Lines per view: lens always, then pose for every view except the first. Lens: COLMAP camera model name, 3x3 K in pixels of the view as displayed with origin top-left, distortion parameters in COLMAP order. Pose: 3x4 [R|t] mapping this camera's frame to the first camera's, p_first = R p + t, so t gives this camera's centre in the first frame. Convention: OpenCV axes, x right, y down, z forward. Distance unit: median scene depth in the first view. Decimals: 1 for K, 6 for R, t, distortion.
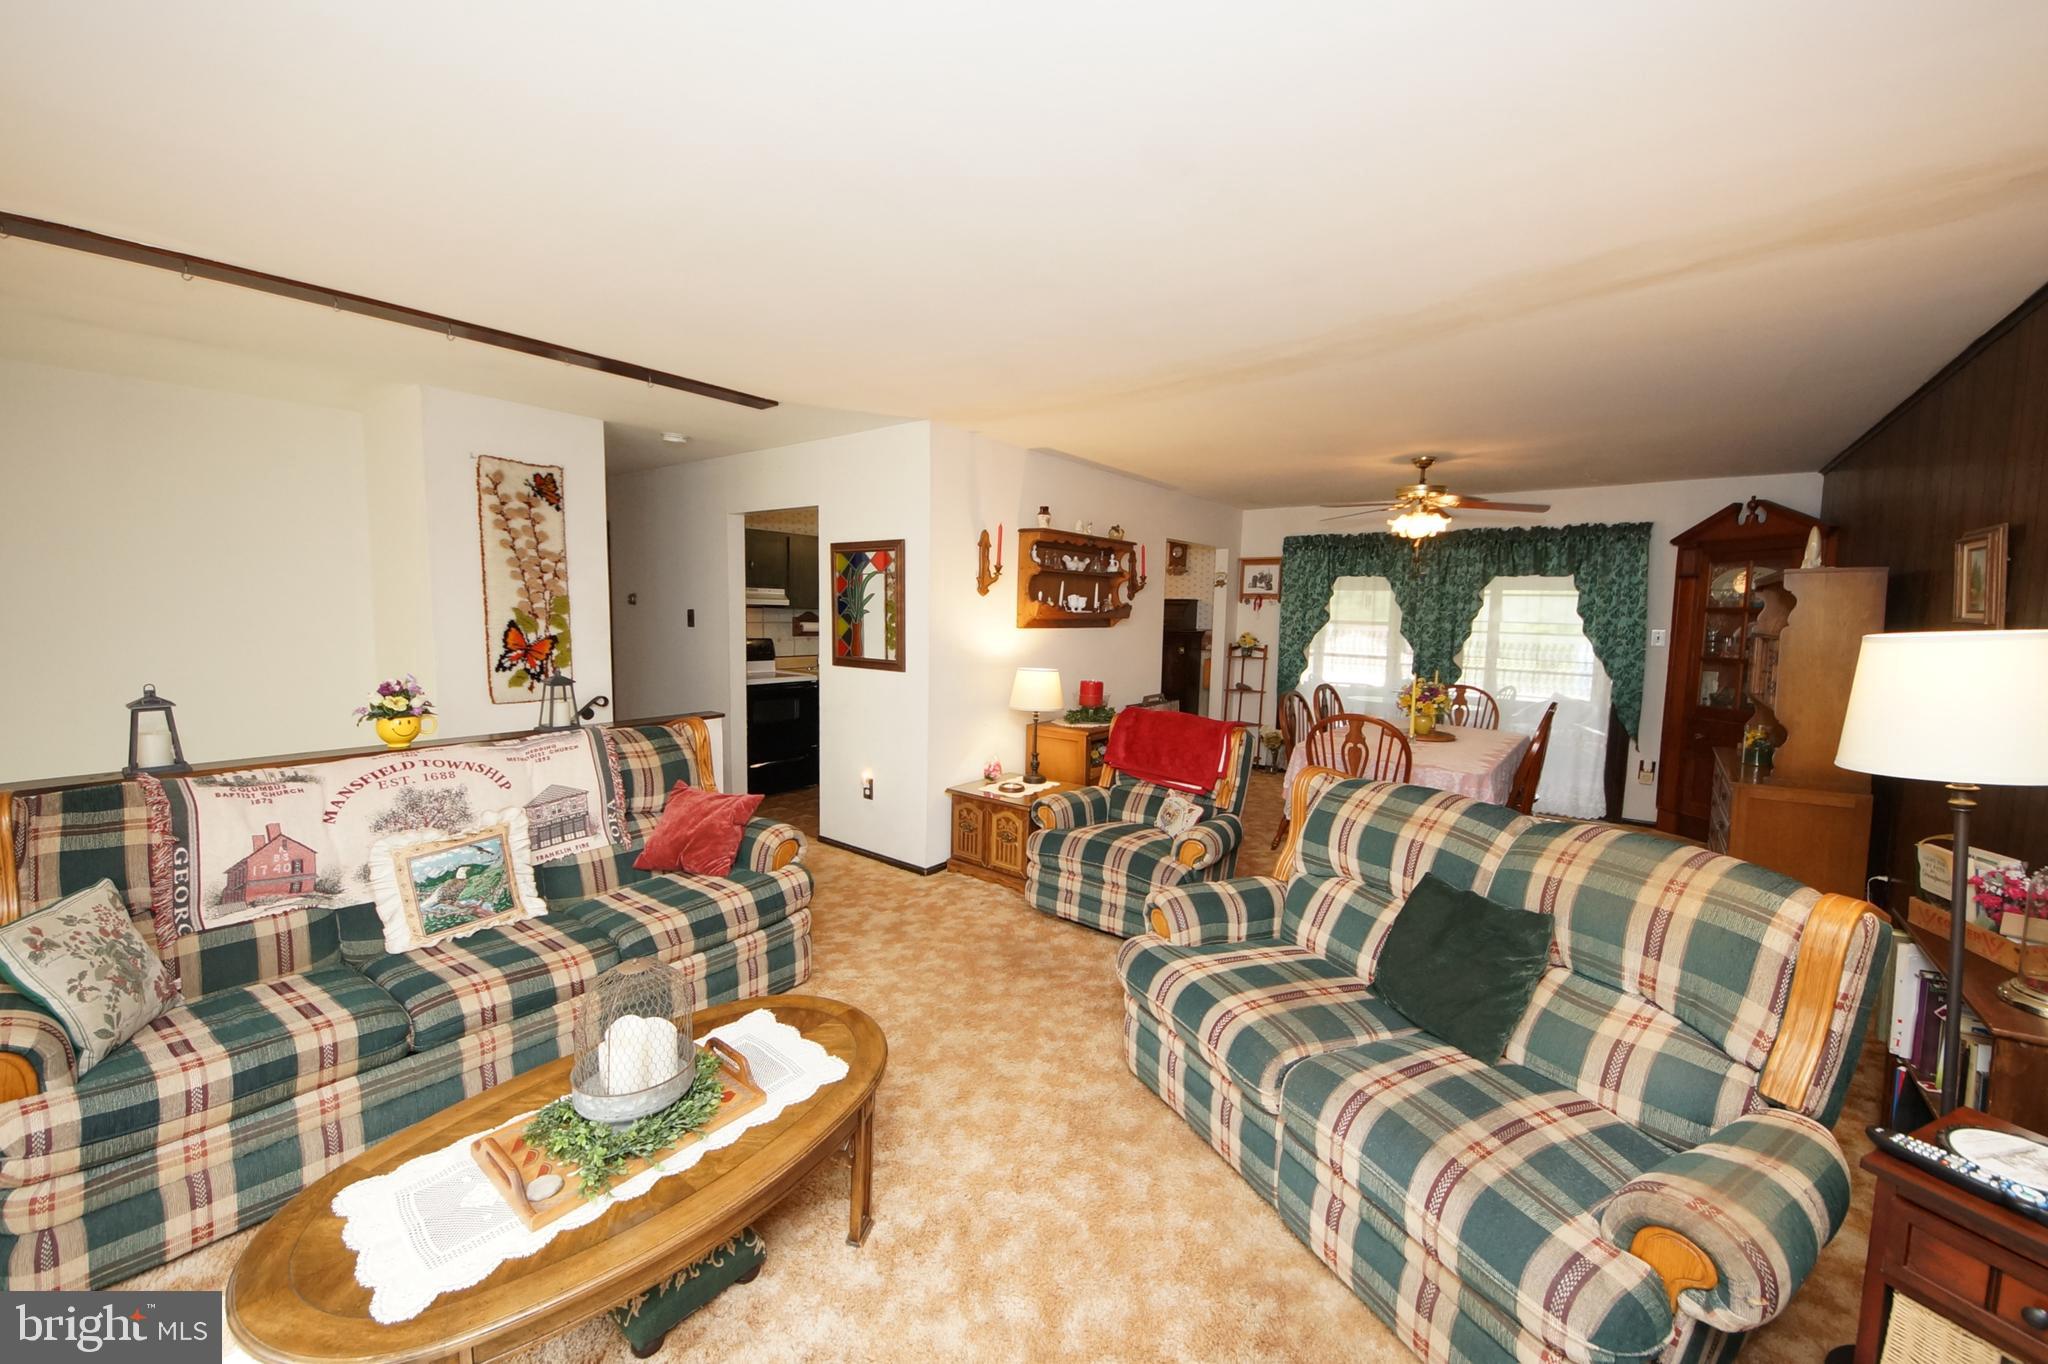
lens RADIAL K [[759.1, 0, 1006.7], [0, 759.1, 678.6], [0, 0, 1]] dist [-0.013489, -0.000268]
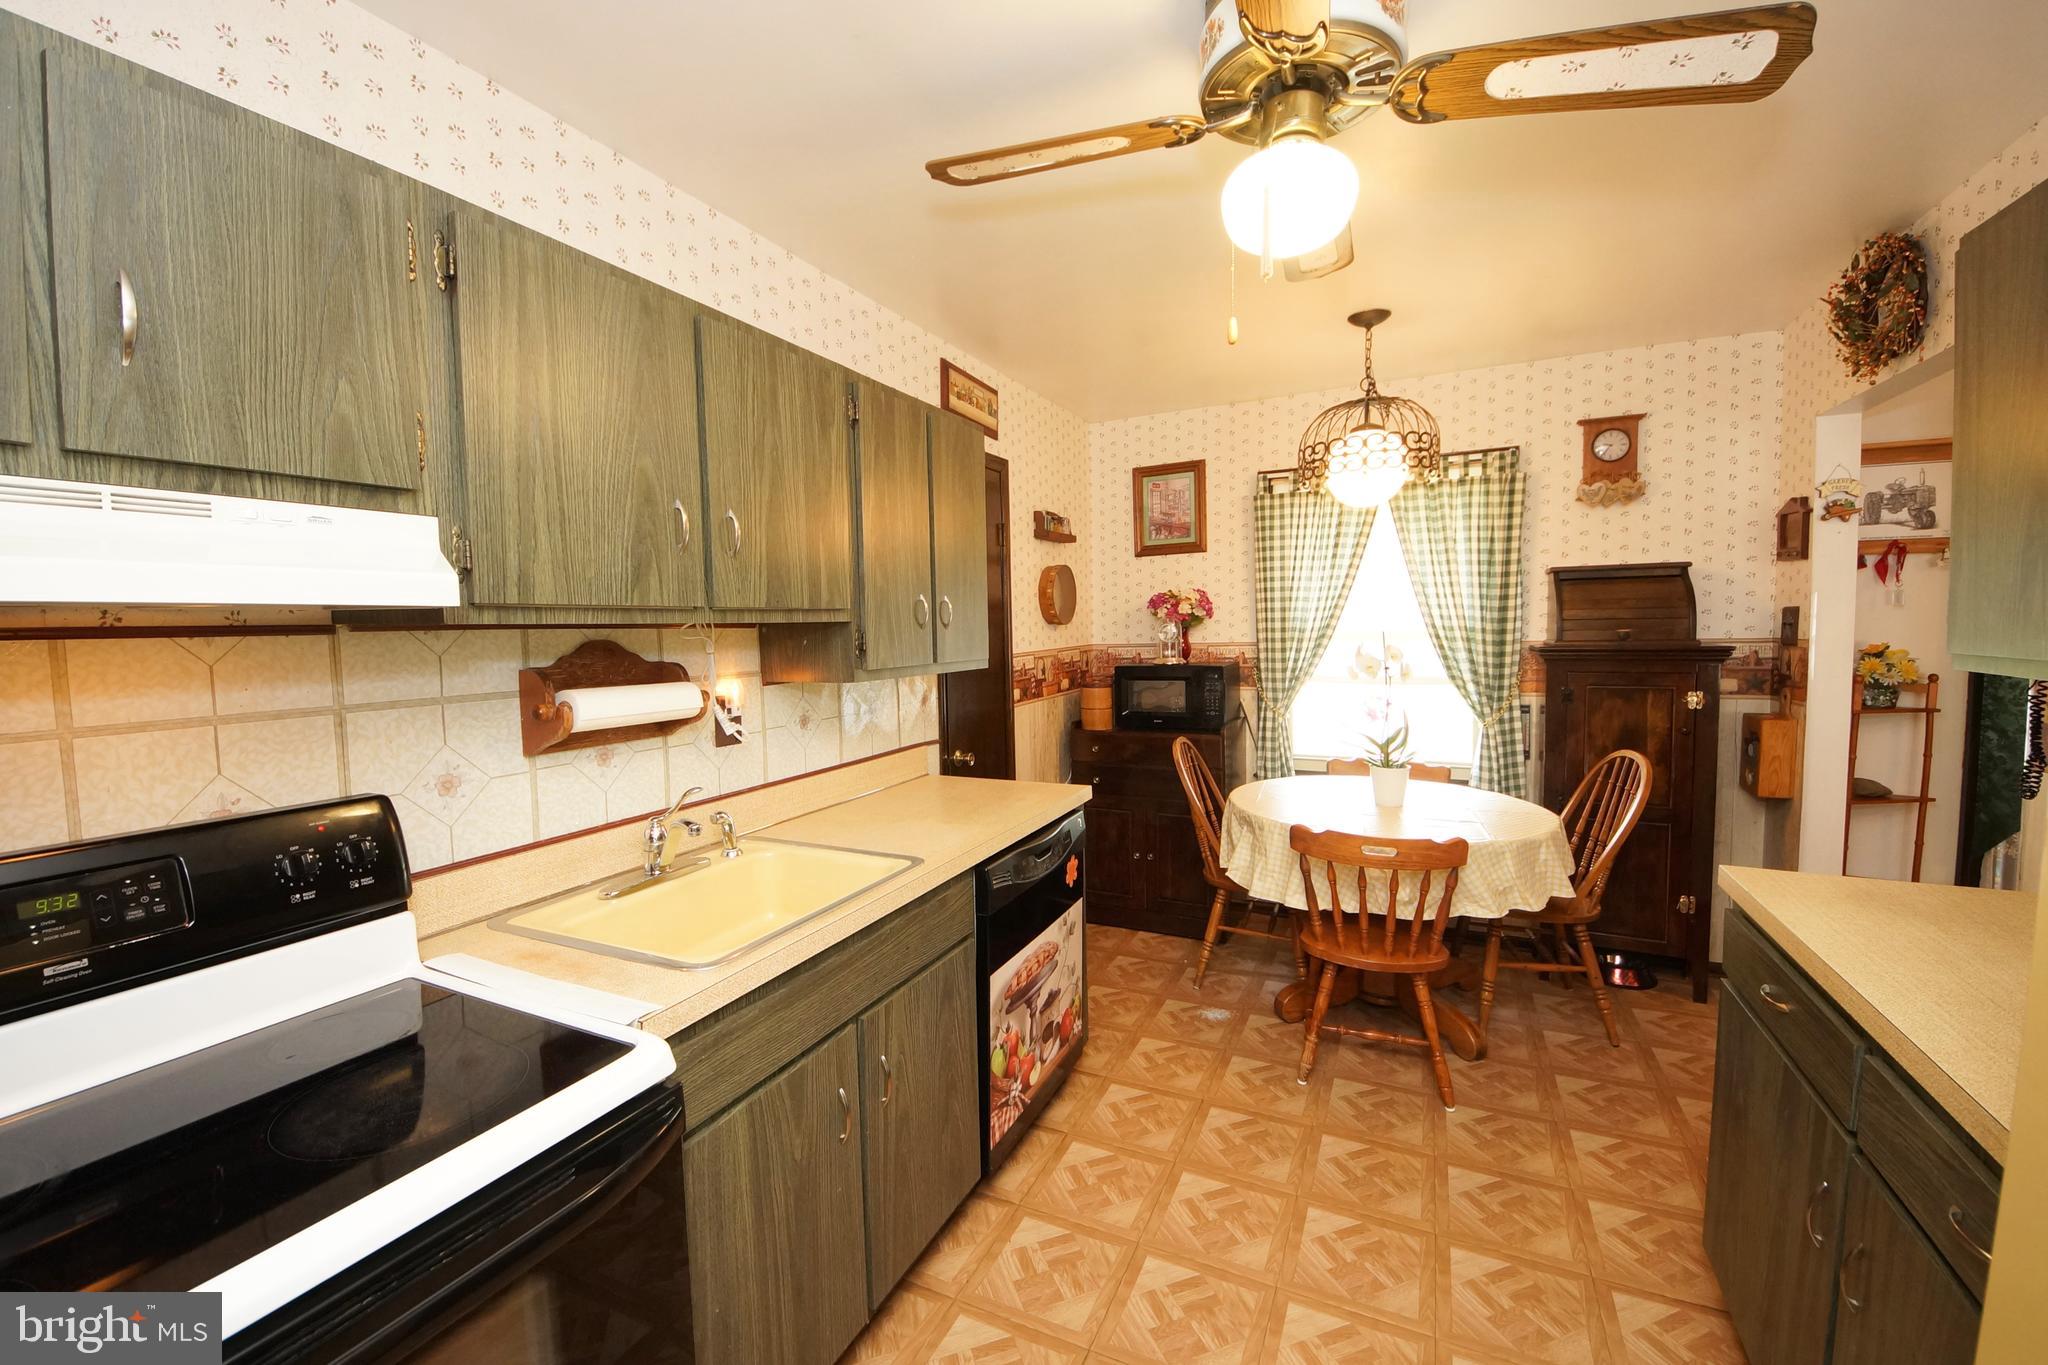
lens RADIAL K [[836.6, 0, 1043.0], [0, 836.6, 679.7], [0, 0, 1]] dist [0.011140, -0.005141]
pose [[0.969665, -0.054727, 0.238231, -0.226846], [0.059414, 0.998155, -0.012535, -0.076456], [-0.237105, 0.026309, 0.971128, 0.854625]]
